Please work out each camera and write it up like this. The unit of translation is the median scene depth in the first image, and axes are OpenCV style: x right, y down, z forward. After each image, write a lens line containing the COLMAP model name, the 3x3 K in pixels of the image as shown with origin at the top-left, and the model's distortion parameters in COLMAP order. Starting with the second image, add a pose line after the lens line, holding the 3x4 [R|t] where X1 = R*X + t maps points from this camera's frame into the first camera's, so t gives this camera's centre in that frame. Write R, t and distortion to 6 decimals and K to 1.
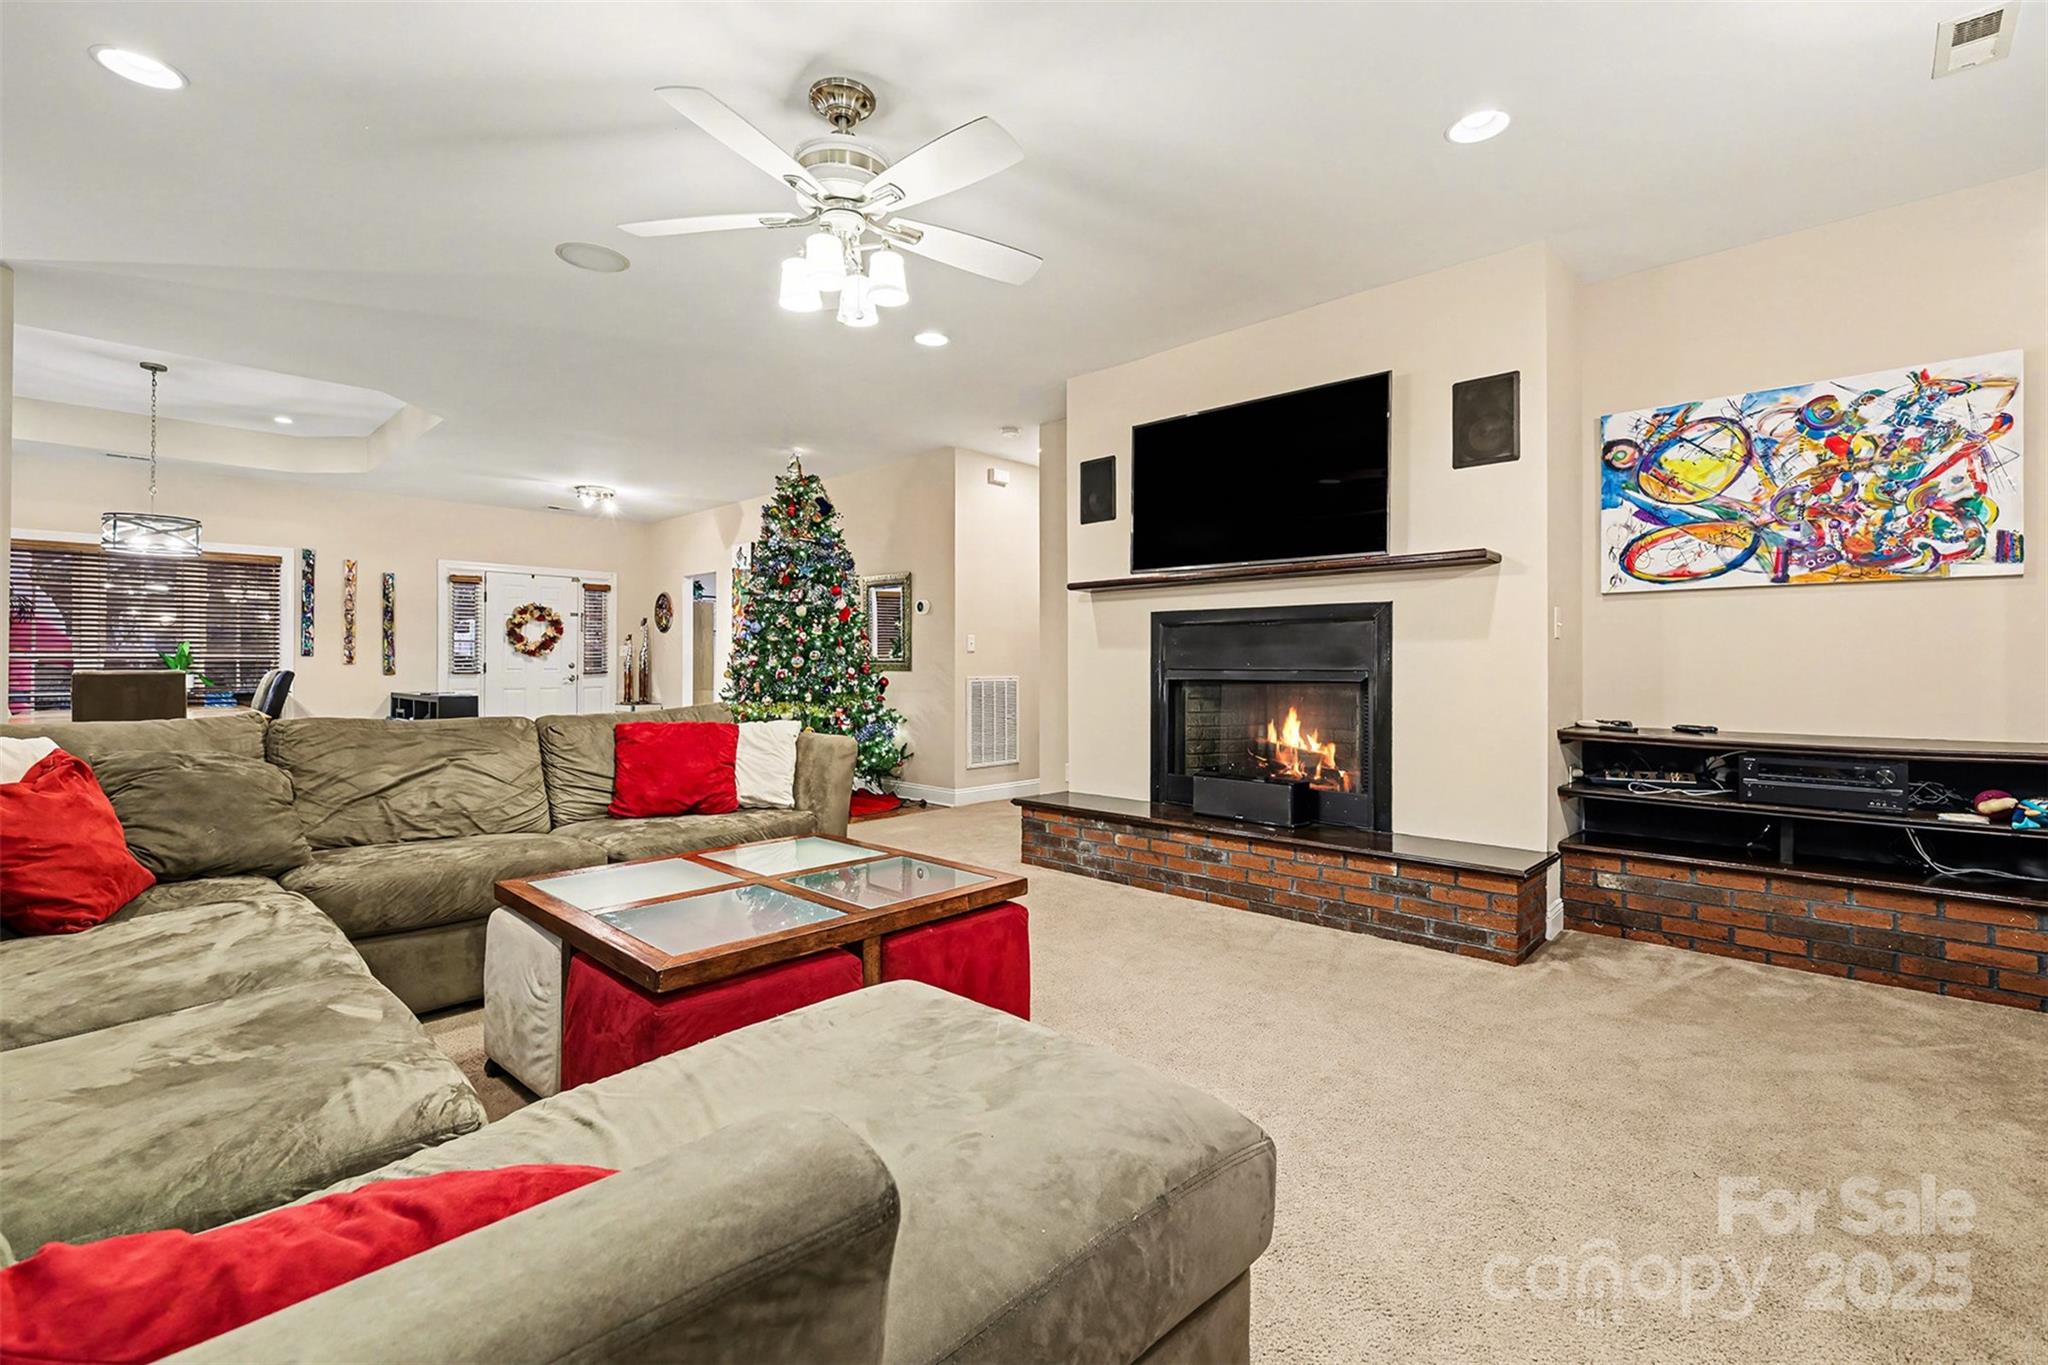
lens RADIAL K [[885.5, 0, 1031.2], [0, 885.5, 667.4], [0, 0, 1]] dist [0.000822, 0.000108]
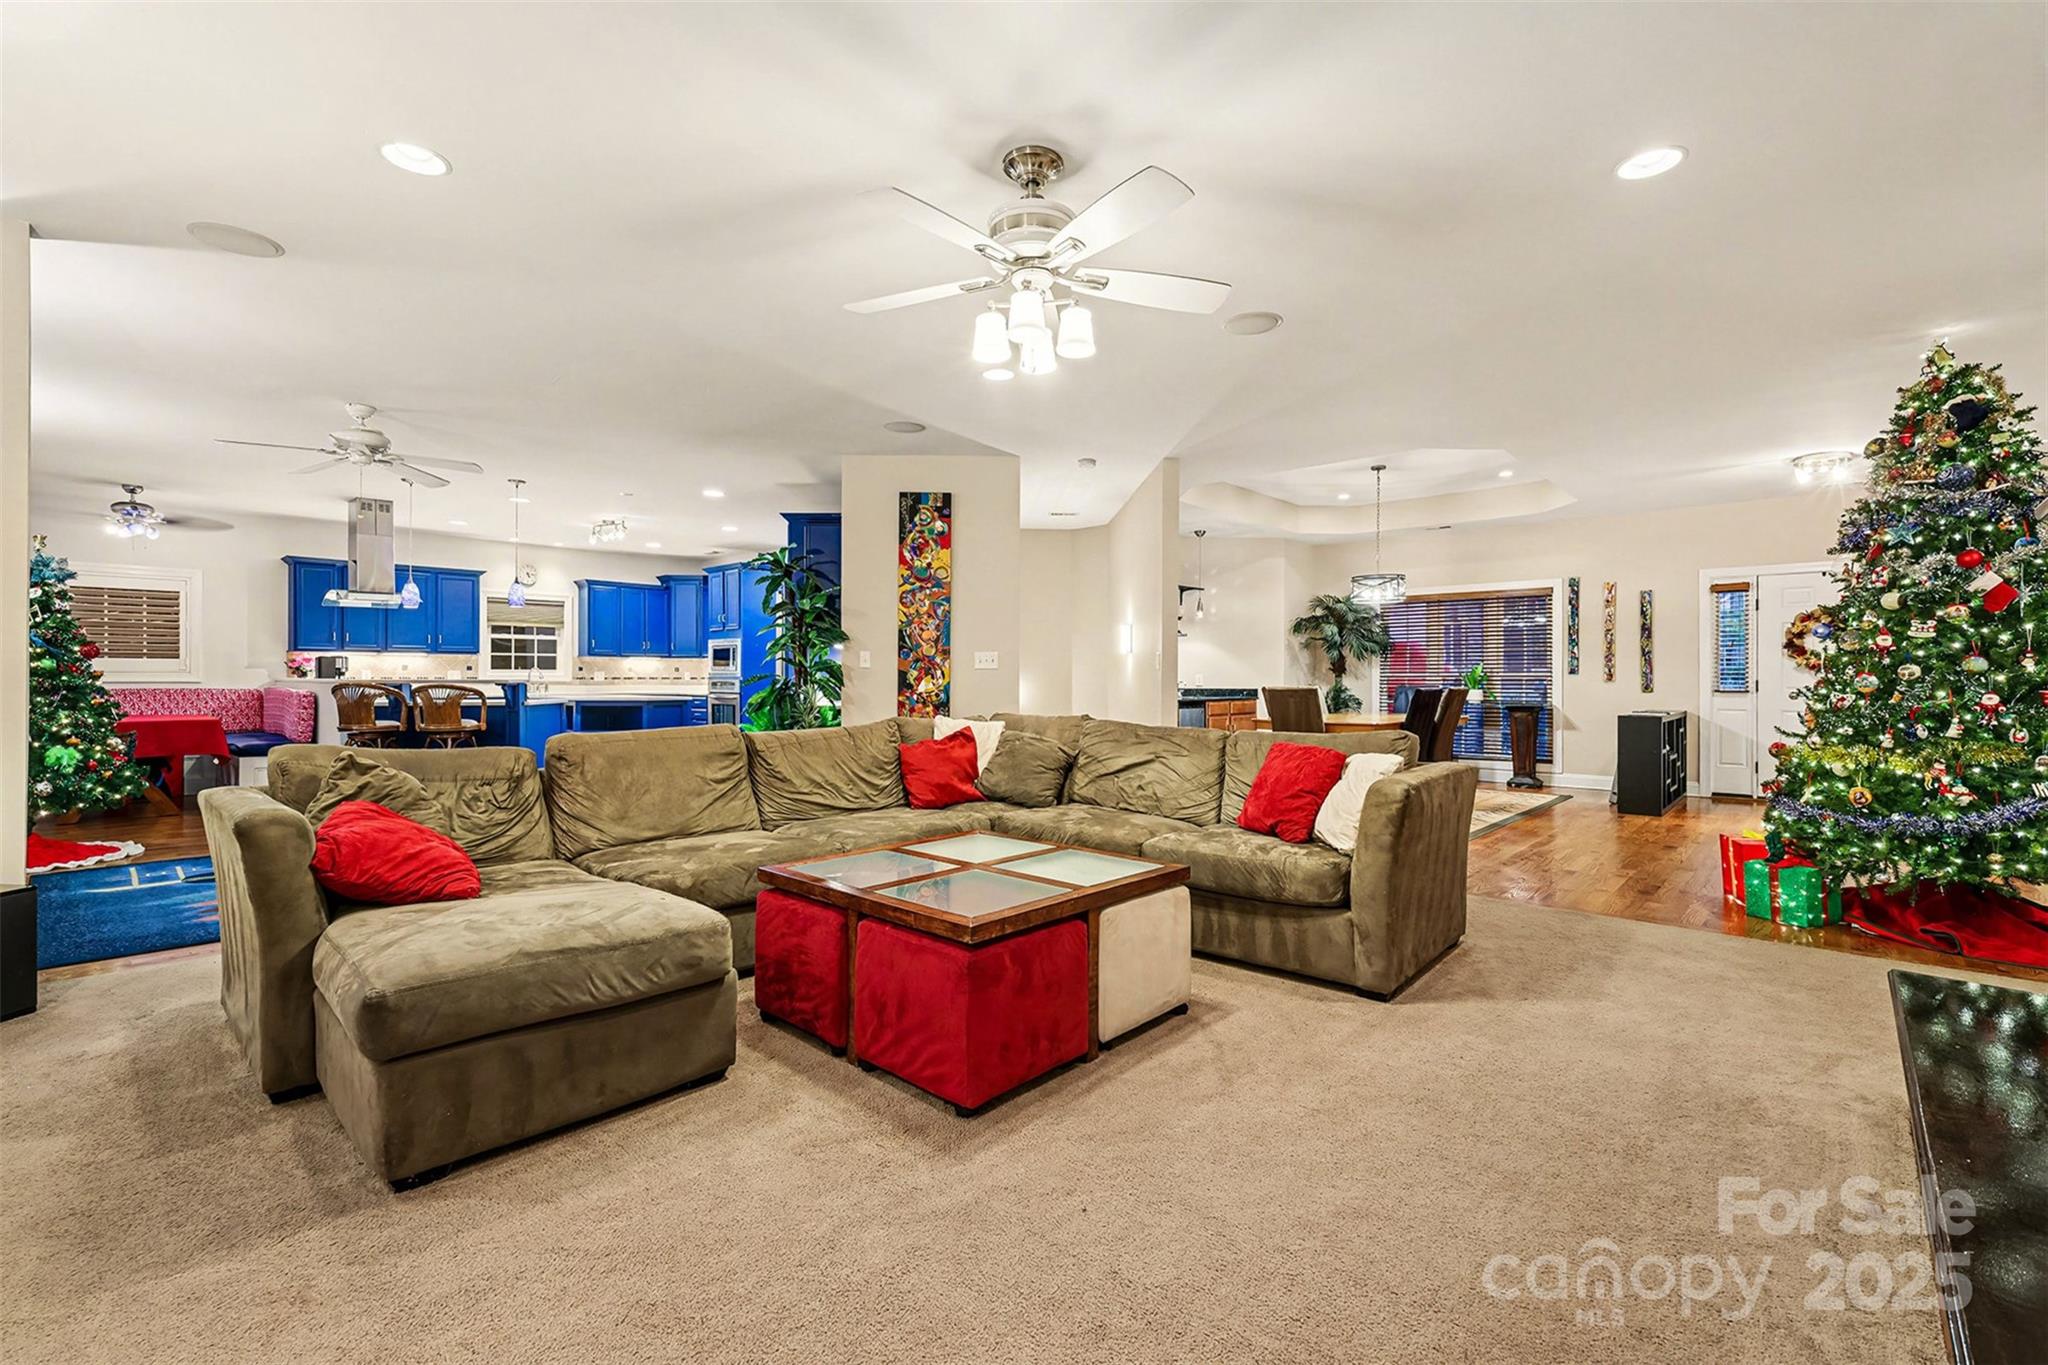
lens RADIAL K [[885.5, 0, 1041.0], [0, 885.5, 680.6], [0, 0, 1]] dist [0.000822, 0.000108]
pose [[0.032682, 0.003982, -0.999458, 0.303337], [-0.003589, 0.999986, 0.003867, -0.007388], [0.999459, 0.003461, 0.032696, 0.344028]]
